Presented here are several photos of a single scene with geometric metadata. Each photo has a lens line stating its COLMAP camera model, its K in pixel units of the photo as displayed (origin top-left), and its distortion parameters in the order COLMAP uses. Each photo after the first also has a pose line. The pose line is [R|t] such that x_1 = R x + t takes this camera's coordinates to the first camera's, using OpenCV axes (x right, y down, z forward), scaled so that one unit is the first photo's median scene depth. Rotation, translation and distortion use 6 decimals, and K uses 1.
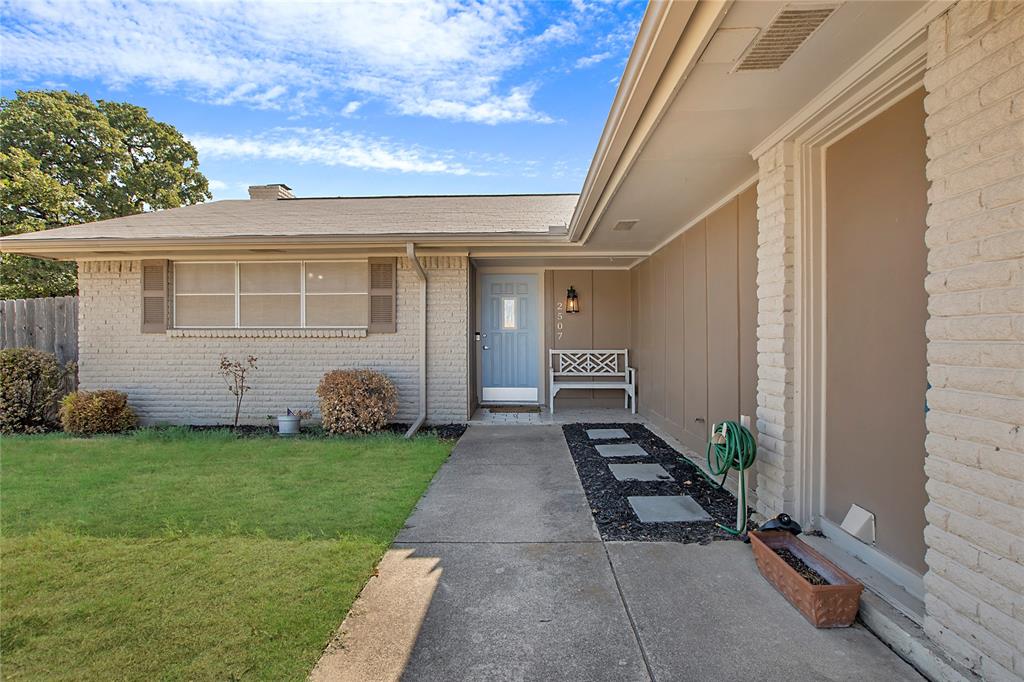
lens RADIAL K [[455.5, 0, 509.0], [0, 455.5, 341.3], [0, 0, 1]] dist [-0.018874, 0.000996]
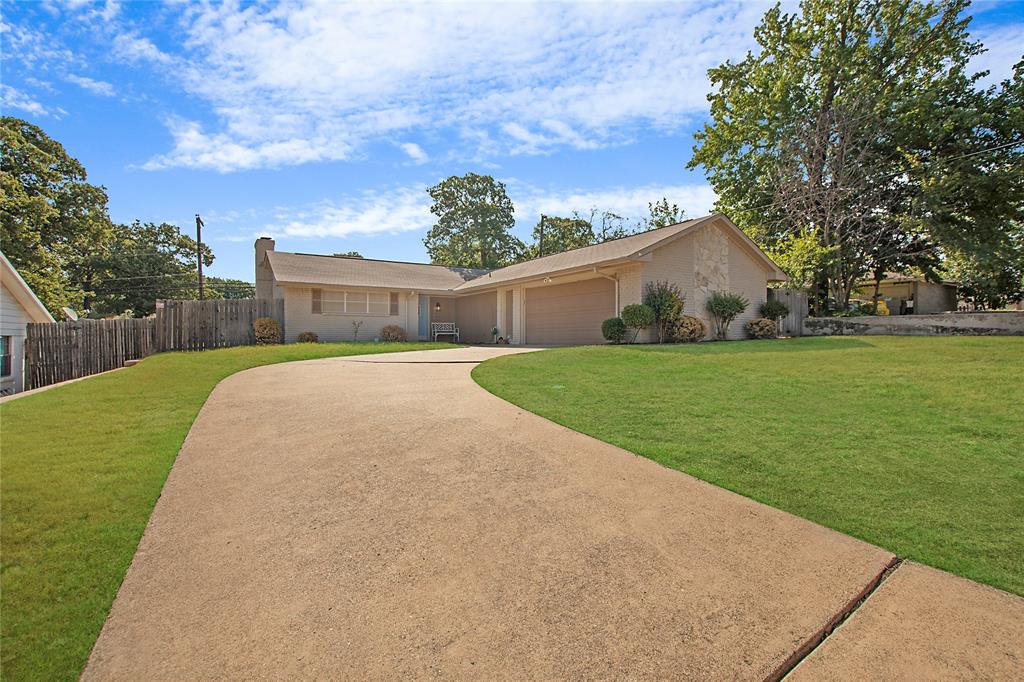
lens RADIAL K [[455.5, 0, 509.0], [0, 455.5, 341.3], [0, 0, 1]] dist [-0.018874, 0.000996]
pose [[0.816183, -0.005469, 0.577768, -1.375162], [0.000487, 0.999961, 0.008778, 0.127931], [-0.577794, -0.006883, 0.816154, -1.982564]]
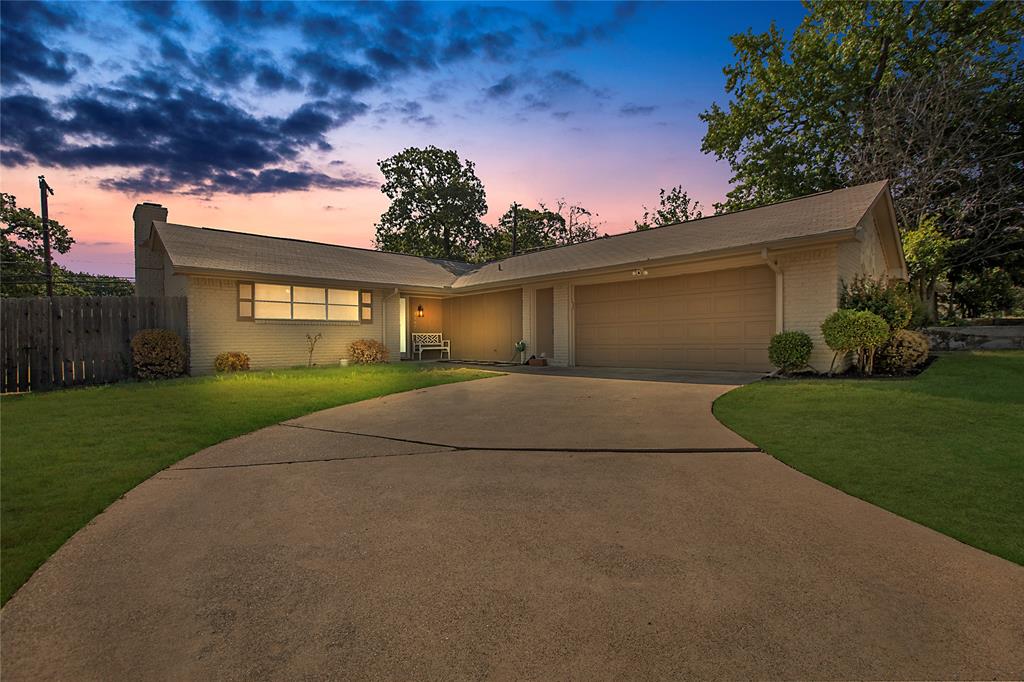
lens RADIAL K [[455.5, 0, 509.0], [0, 455.5, 341.3], [0, 0, 1]] dist [-0.018874, 0.000996]
pose [[0.698050, -0.006157, 0.716022, -1.260802], [0.006925, 0.999974, 0.001848, 0.062163], [-0.716015, 0.003669, 0.698075, -0.951738]]
